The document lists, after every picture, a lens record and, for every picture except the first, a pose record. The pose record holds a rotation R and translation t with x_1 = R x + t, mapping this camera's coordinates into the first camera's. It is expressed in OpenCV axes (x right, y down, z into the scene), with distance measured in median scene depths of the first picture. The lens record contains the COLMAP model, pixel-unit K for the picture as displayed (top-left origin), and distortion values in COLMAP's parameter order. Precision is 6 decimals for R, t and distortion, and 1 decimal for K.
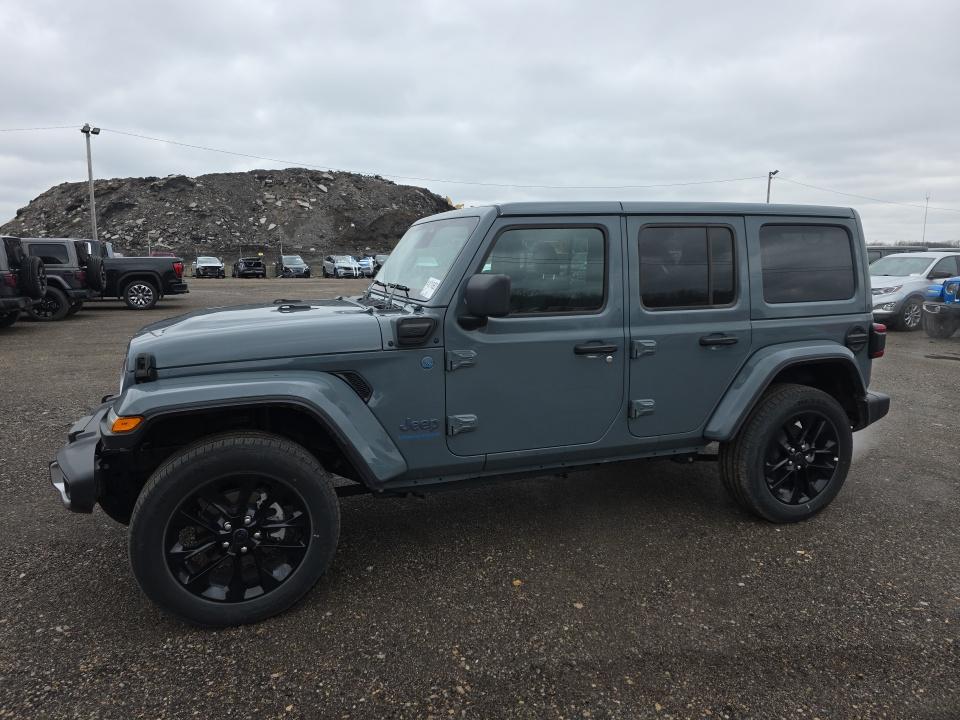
lens RADIAL K [[647.3, 0, 481.0], [0, 647.3, 365.1], [0, 0, 1]] dist [0.023700, -0.002864]
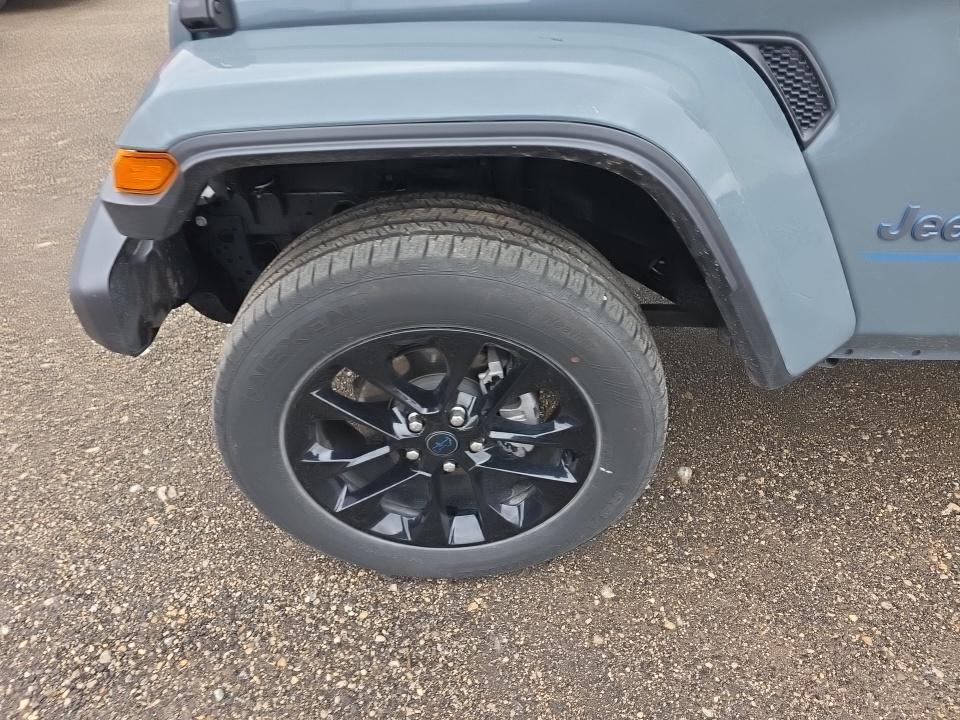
lens RADIAL K [[663.5, 0, 482.0], [0, 663.5, 383.1], [0, 0, 1]] dist [0.054862, -0.000743]
pose [[0.935805, 0.212130, -0.281547, -0.225159], [-0.048120, 0.868071, 0.494103, 0.000710], [0.349217, -0.448836, 0.822553, 0.654984]]
